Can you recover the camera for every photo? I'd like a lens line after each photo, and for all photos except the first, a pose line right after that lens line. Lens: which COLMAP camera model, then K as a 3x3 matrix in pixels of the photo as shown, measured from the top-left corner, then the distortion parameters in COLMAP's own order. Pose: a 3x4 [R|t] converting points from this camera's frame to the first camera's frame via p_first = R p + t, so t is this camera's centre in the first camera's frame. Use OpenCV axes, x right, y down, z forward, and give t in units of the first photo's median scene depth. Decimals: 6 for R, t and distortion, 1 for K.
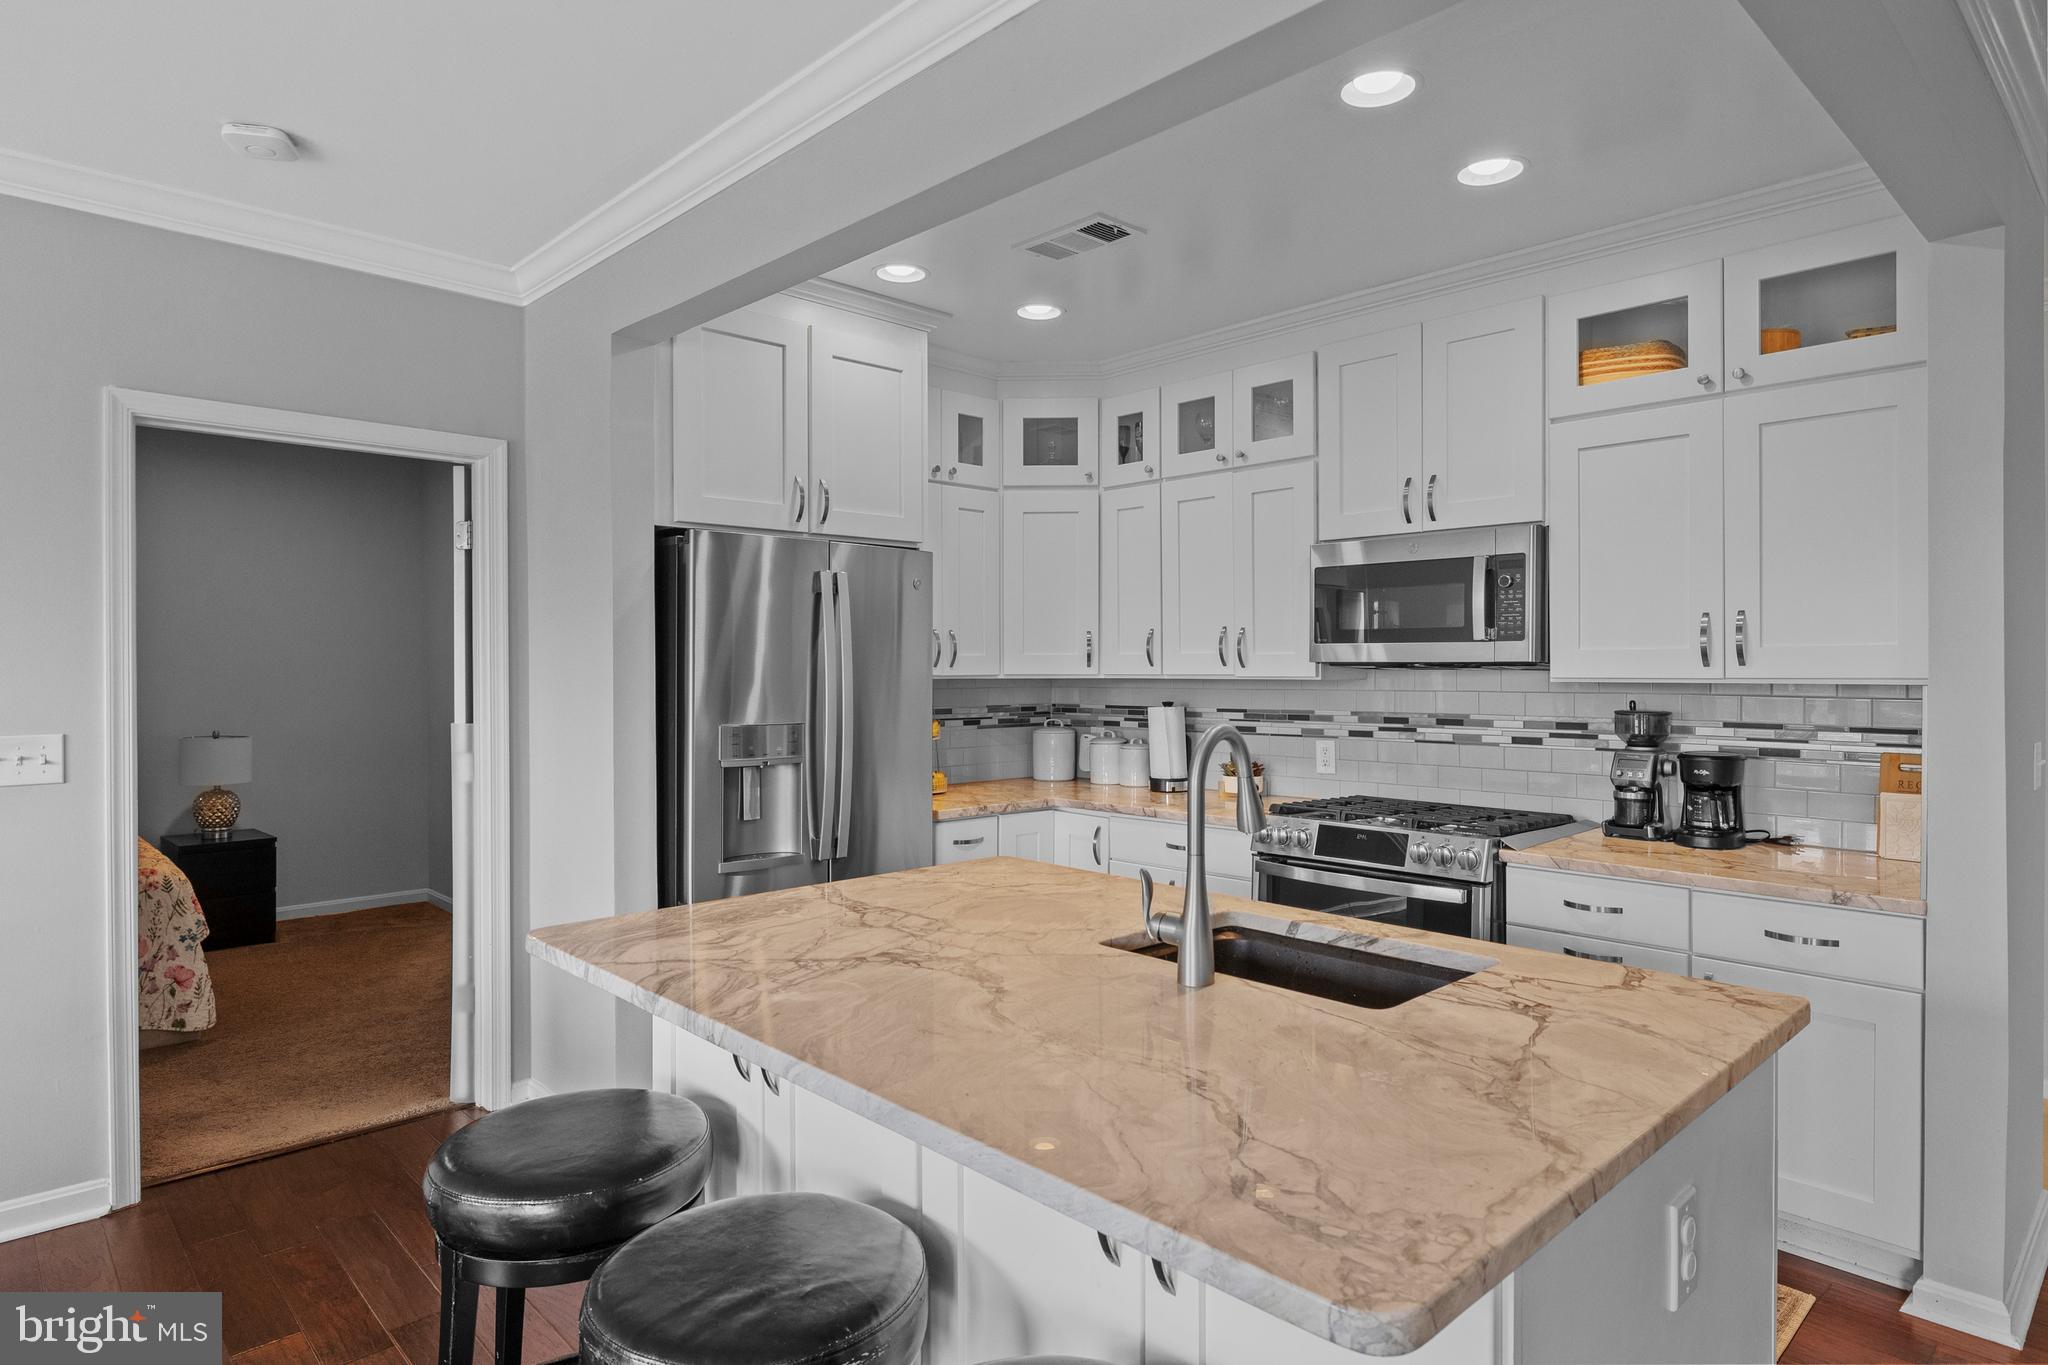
lens RADIAL K [[1151.7, 0, 1019.9], [0, 1151.7, 667.9], [0, 0, 1]] dist [0.001784, 0.004868]
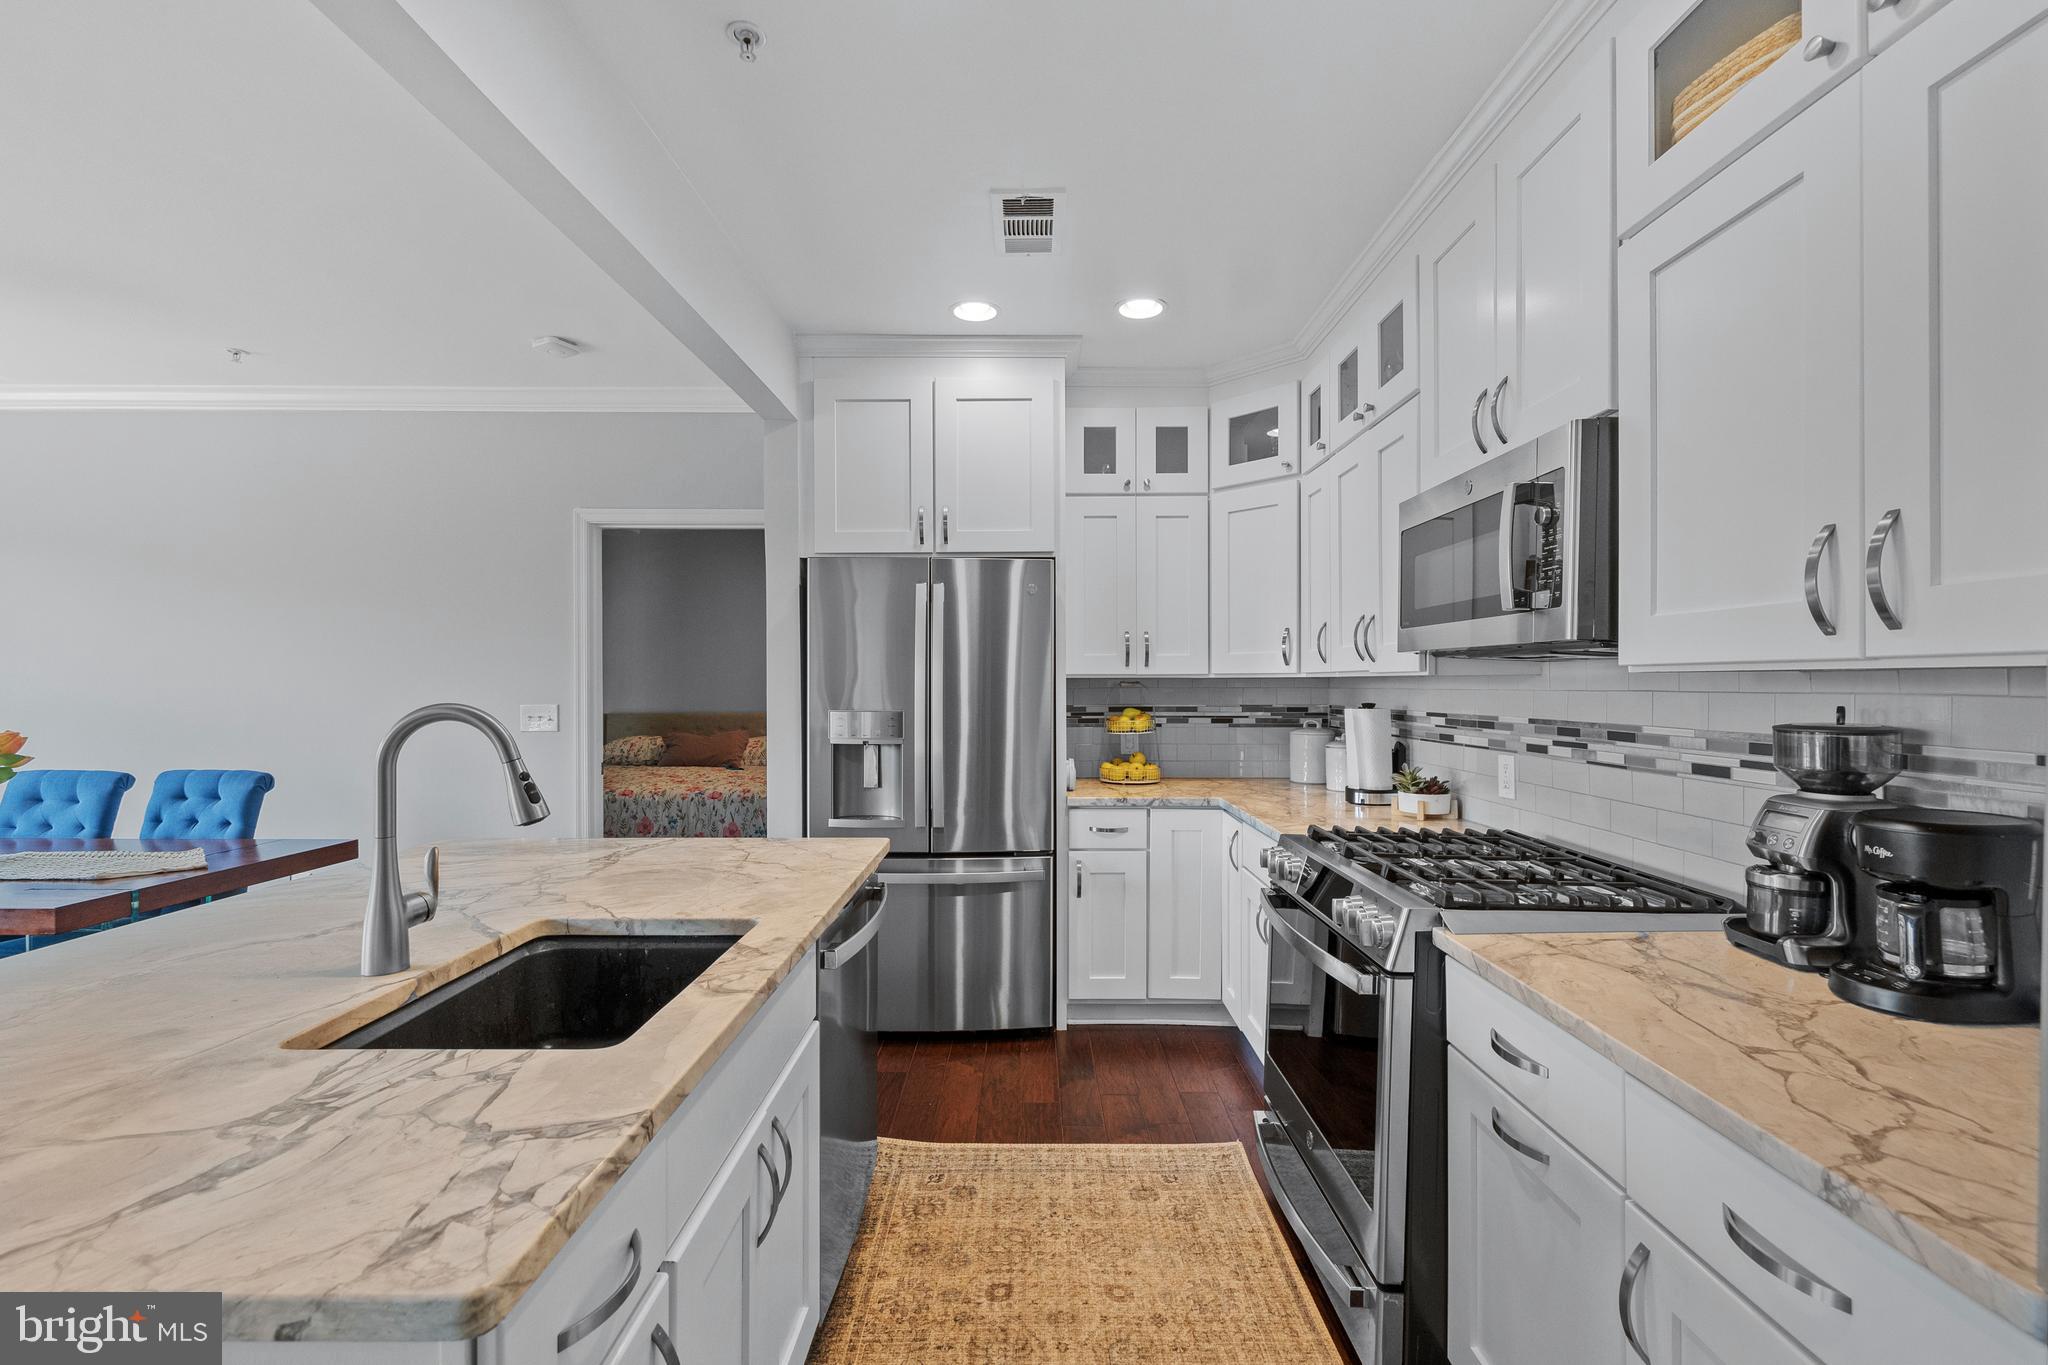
lens RADIAL K [[874.5, 0, 1024.2], [0, 874.5, 679.8], [0, 0, 1]] dist [0.003571, 0.001572]
pose [[0.721619, -0.000298, -0.692290, 0.517342], [-0.000719, 0.999999, -0.001179, 0.015929], [0.692290, 0.001349, 0.721619, 0.418652]]
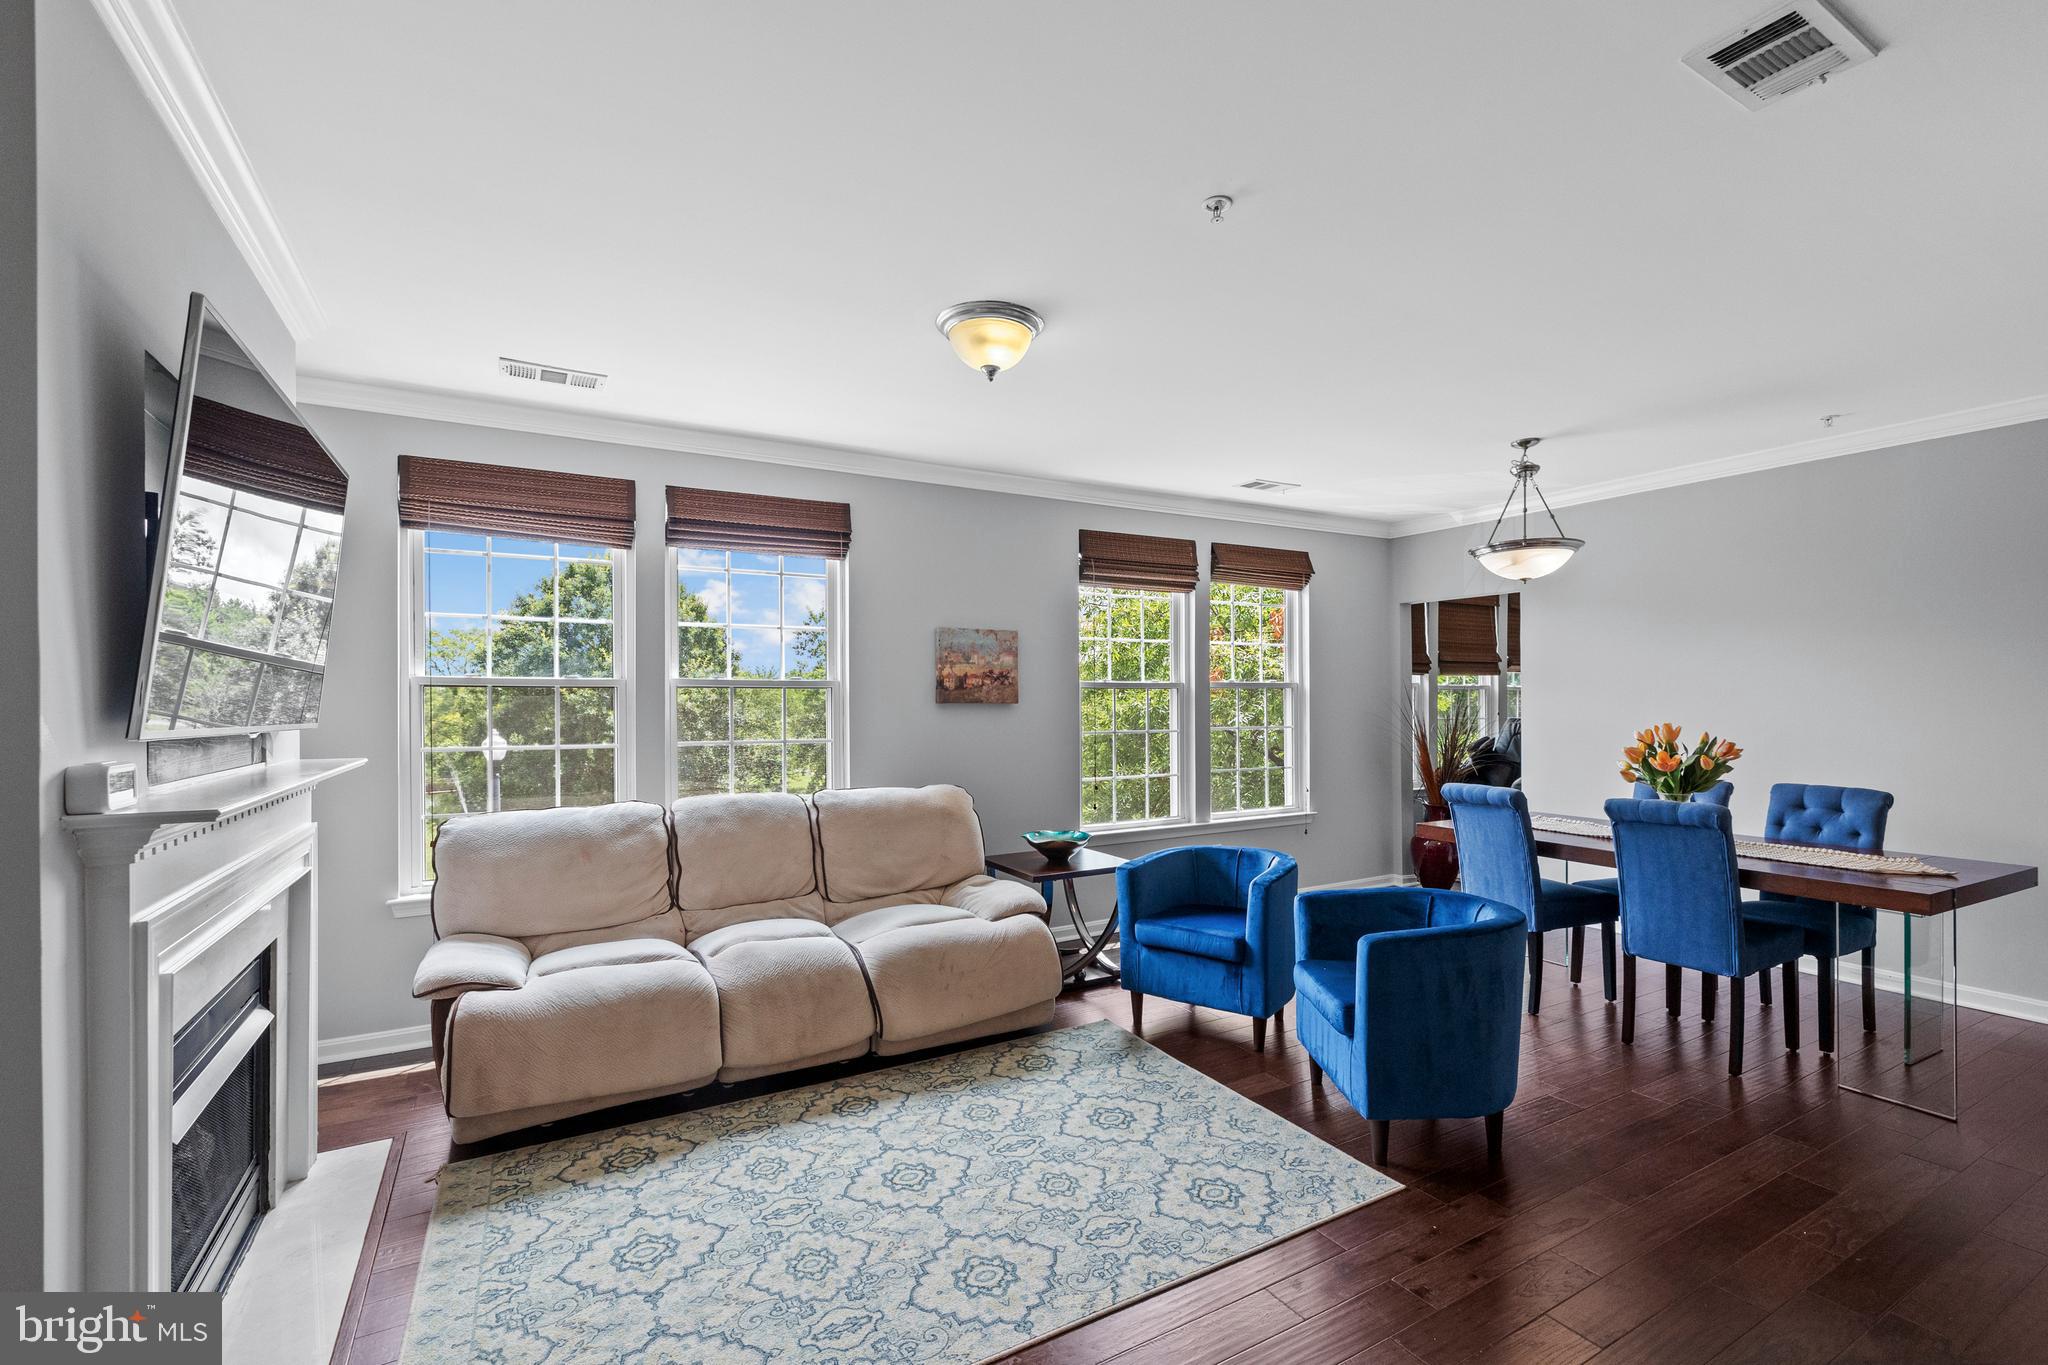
lens RADIAL K [[874.5, 0, 1017.2], [0, 874.5, 717.7], [0, 0, 1]] dist [0.003571, 0.001572]
pose [[-0.239784, 0.025271, -0.970497, 0.536775], [0.006161, 0.999681, 0.024509, -0.004355], [0.970807, -0.000102, -0.239863, -0.201295]]
